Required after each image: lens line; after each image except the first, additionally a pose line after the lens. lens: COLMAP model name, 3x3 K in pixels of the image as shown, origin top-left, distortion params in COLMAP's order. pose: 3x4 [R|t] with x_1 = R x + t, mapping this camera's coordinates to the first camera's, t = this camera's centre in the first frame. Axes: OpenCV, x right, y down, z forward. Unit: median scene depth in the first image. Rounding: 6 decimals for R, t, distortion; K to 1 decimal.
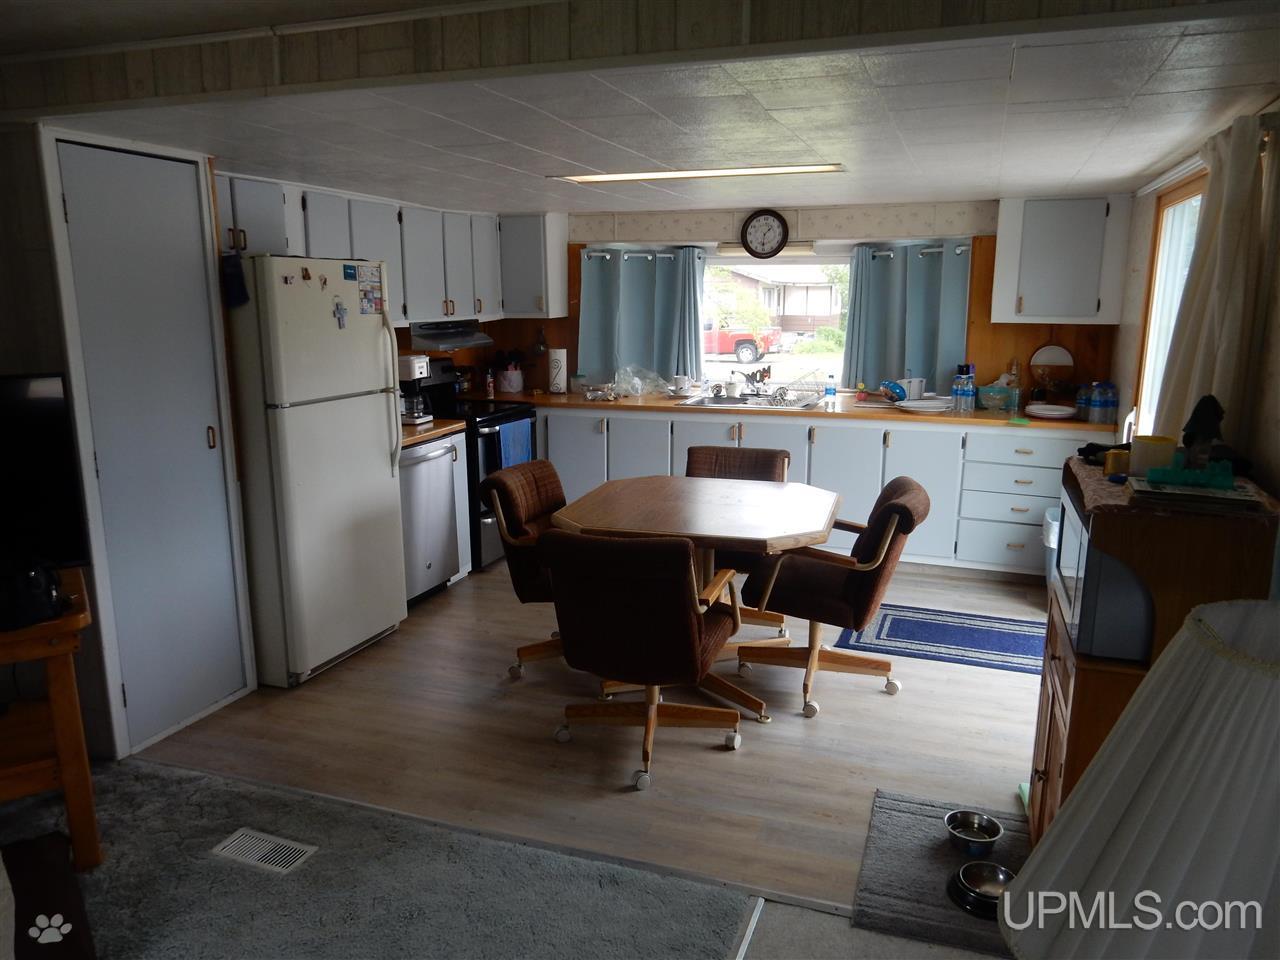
lens RADIAL K [[939.8, 0, 641.0], [0, 939.8, 481.4], [0, 0, 1]] dist [-0.013645, 0.017023]
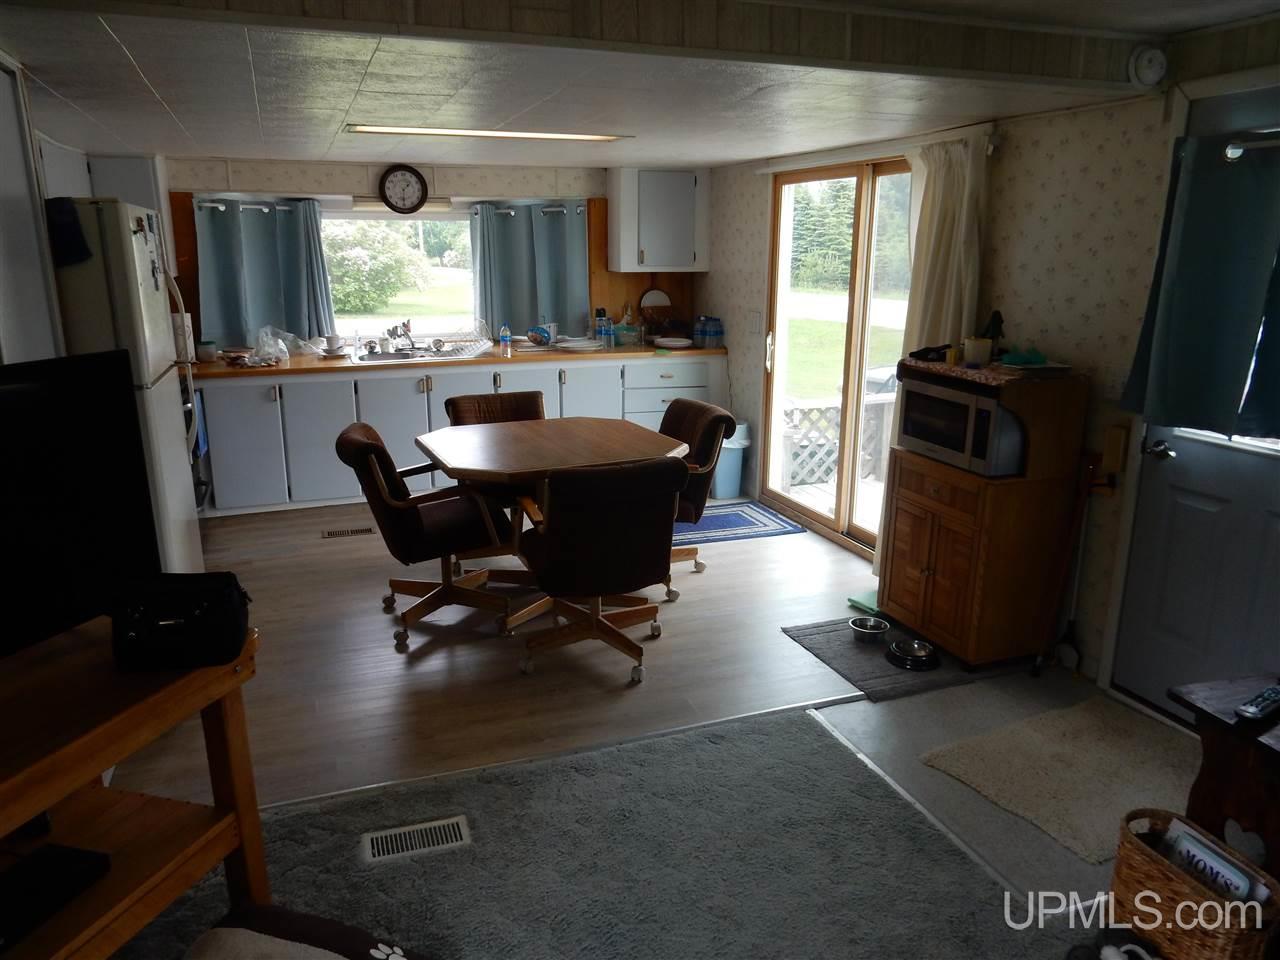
lens RADIAL K [[939.8, 0, 640.9], [0, 939.8, 486.2], [0, 0, 1]] dist [-0.013645, 0.017023]
pose [[0.762896, -0.160912, 0.626176, -0.363986], [0.129075, 0.986942, 0.096363, -0.011044], [-0.633505, 0.007308, 0.773704, 0.053446]]
